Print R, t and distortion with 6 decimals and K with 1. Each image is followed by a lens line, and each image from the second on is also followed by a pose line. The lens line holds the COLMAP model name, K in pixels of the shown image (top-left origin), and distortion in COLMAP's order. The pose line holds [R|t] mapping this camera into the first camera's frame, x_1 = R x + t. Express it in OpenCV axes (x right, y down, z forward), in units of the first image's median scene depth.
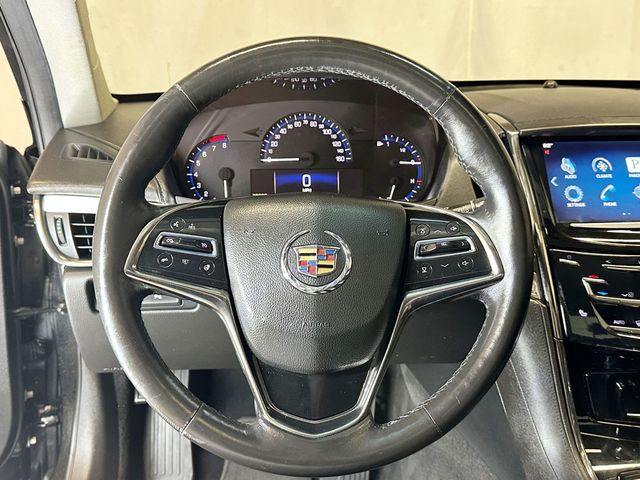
lens RADIAL K [[596.5, 0, 320.7], [0, 596.5, 242.5], [0, 0, 1]] dist [0.030424, 0.000000]
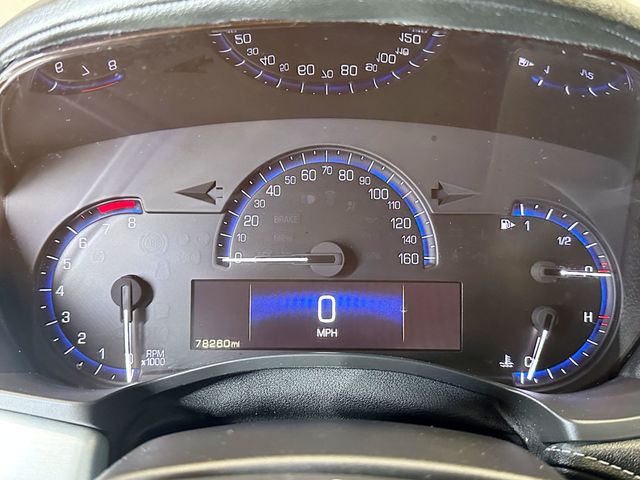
lens RADIAL K [[596.5, 0, 319.6], [0, 596.5, 240.0], [0, 0, 1]] dist [0.030424, 0.000000]
pose [[0.997779, 0.022652, -0.062649, -0.003696], [-0.027086, 0.997119, -0.070853, -0.122589], [0.060863, 0.072392, 0.995517, 0.585288]]
